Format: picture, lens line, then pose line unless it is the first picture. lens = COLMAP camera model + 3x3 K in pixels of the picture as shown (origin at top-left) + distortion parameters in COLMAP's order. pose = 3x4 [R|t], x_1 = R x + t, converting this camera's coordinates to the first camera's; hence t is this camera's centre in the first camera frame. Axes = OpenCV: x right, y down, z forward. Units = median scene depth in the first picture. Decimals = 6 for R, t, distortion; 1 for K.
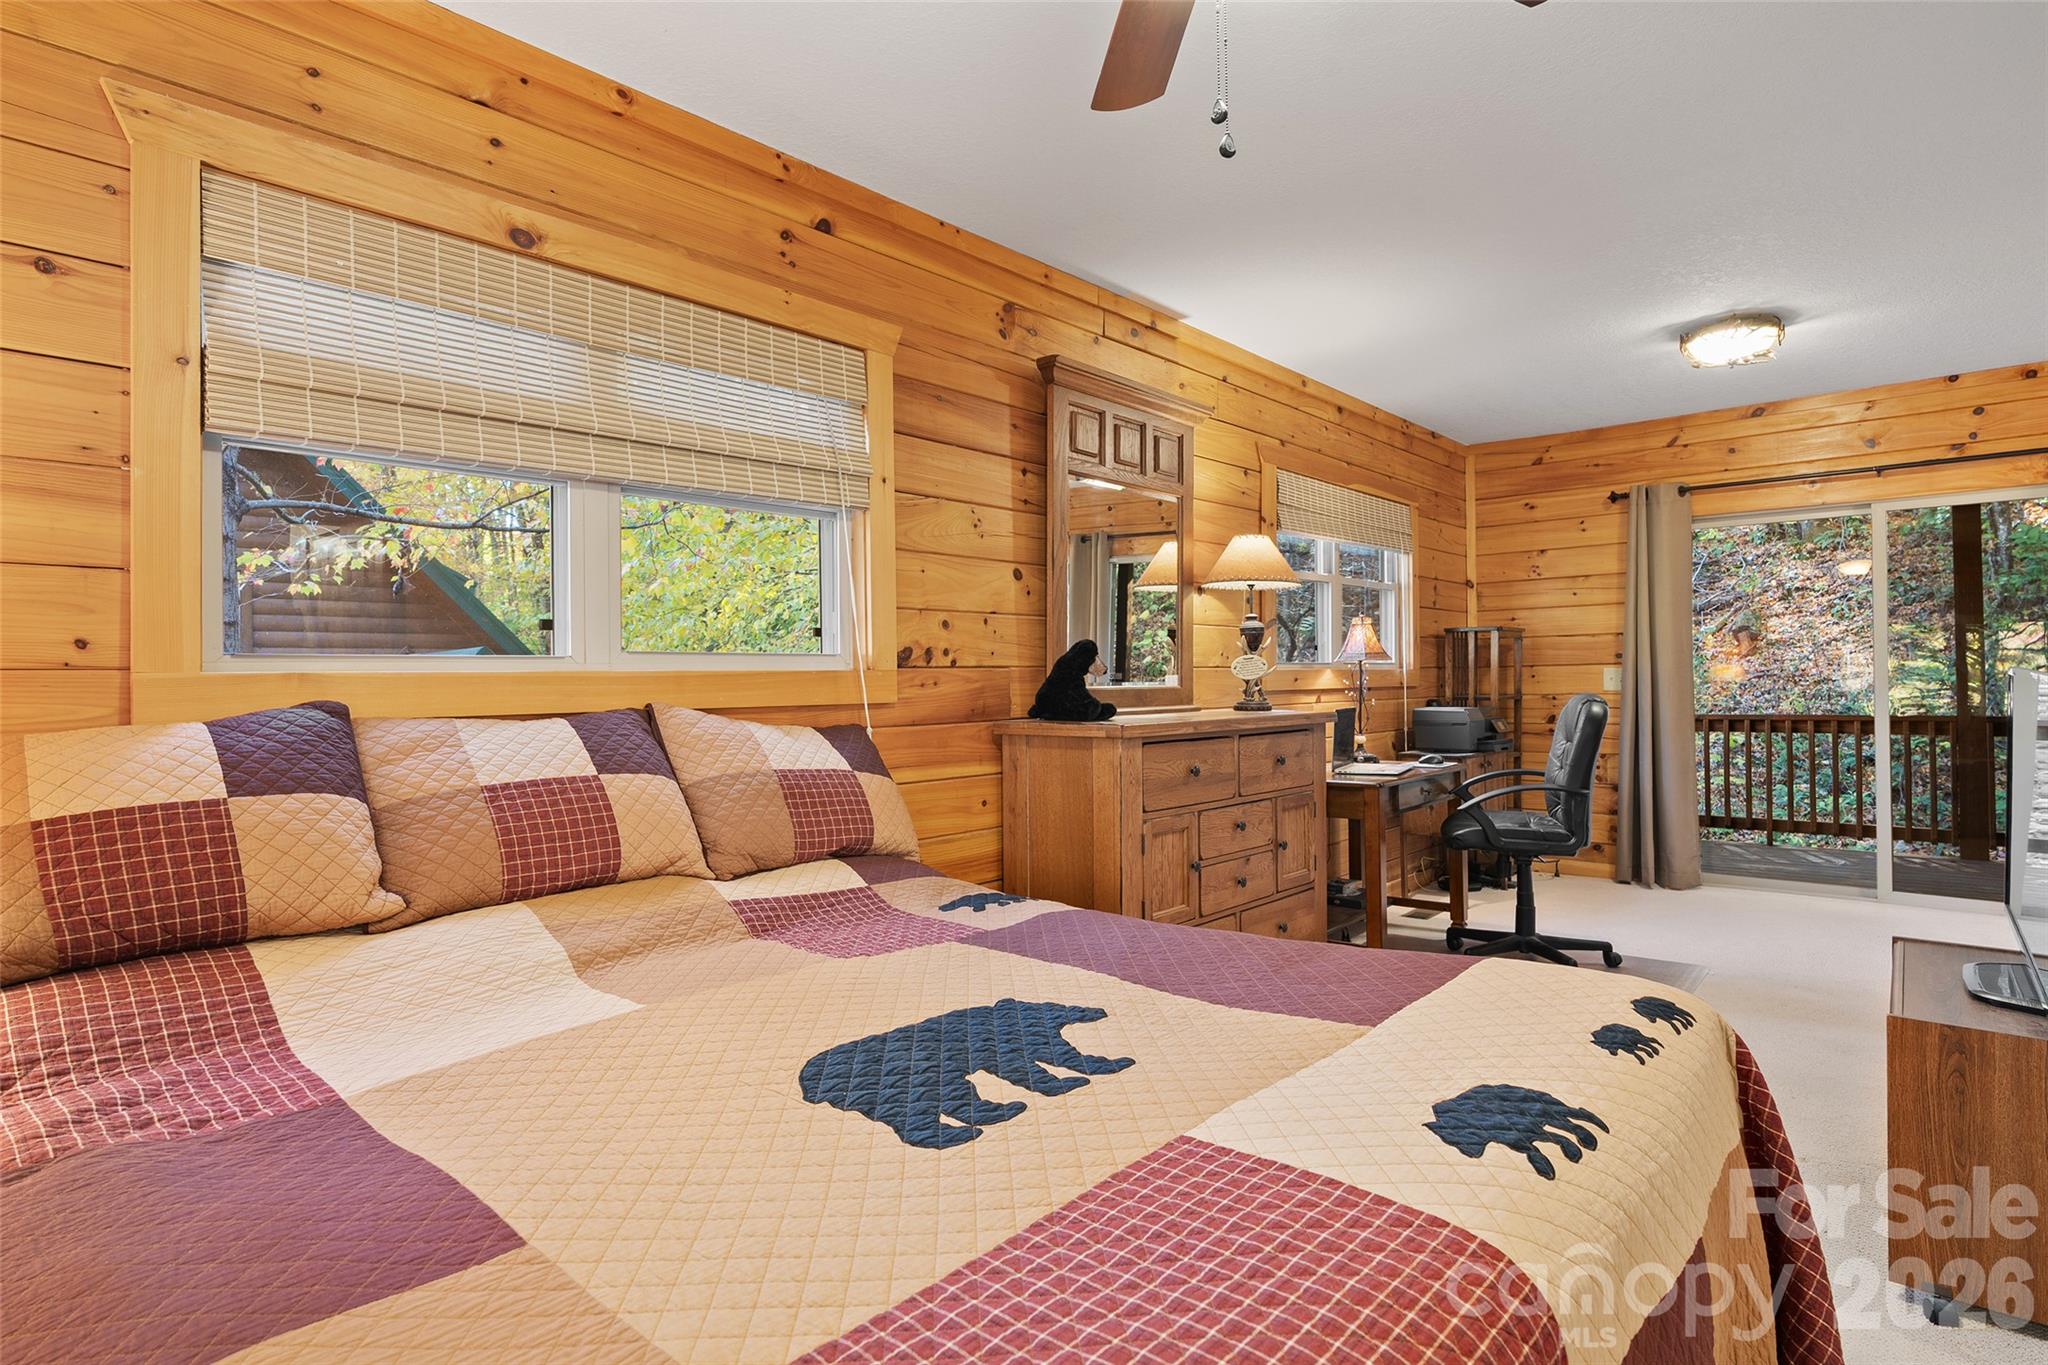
lens RADIAL K [[1064.1, 0, 1019.3], [0, 1064.1, 681.4], [0, 0, 1]] dist [-0.001725, -0.000297]
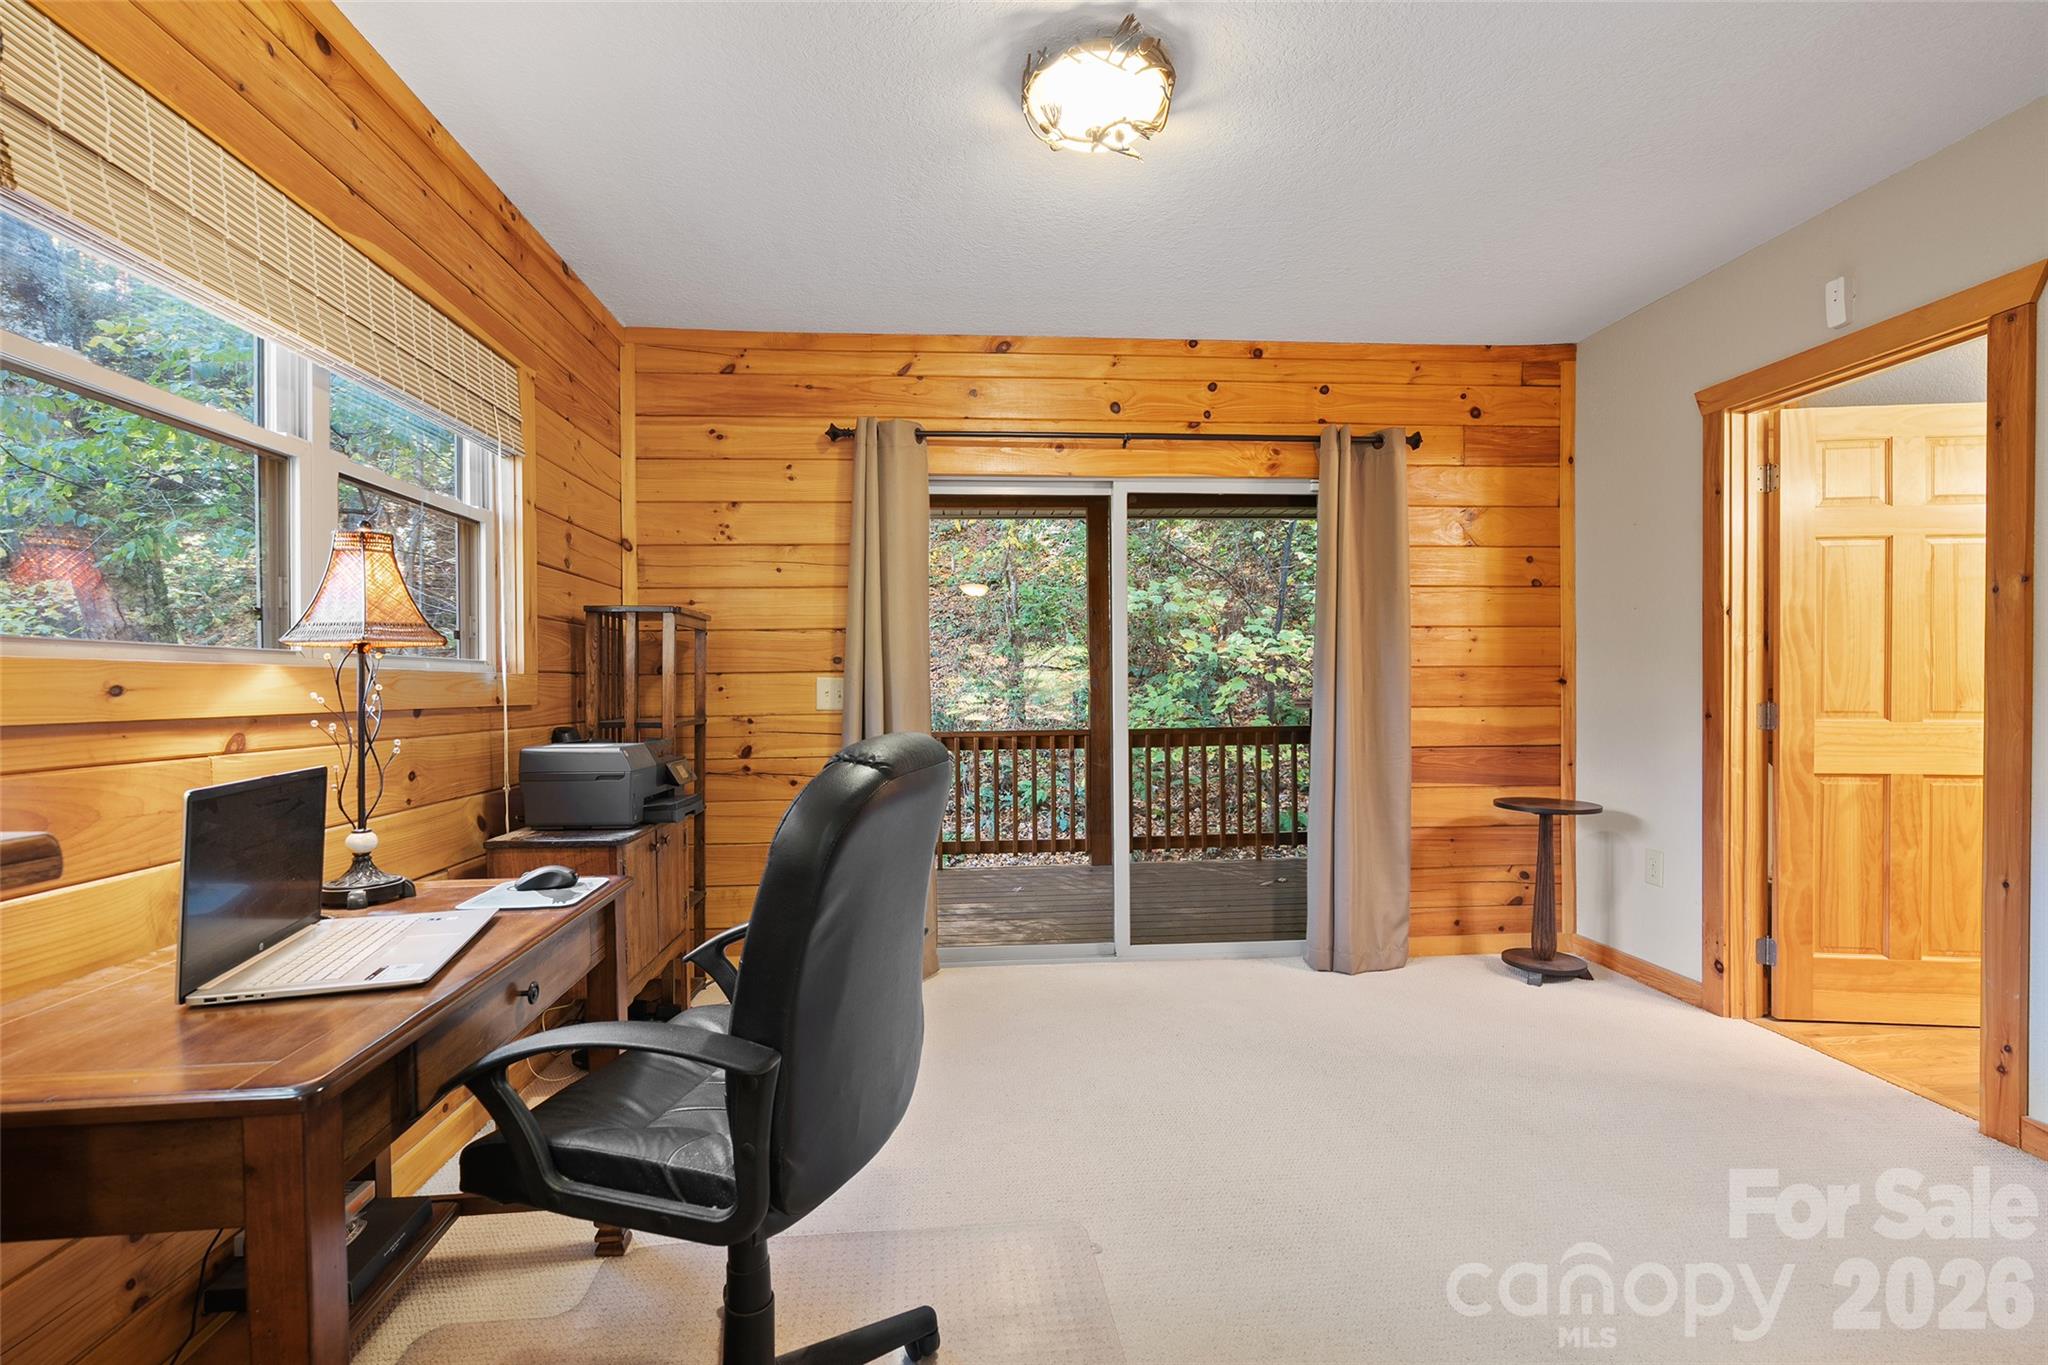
lens RADIAL K [[926.1, 0, 1023.3], [0, 926.1, 695.7], [0, 0, 1]] dist [-0.006349, 0.002472]
pose [[0.685750, 0.000707, 0.727837, 0.198128], [0.000648, 0.999999, -0.001582, 0.000339], [-0.727837, 0.001556, 0.685748, 0.483035]]
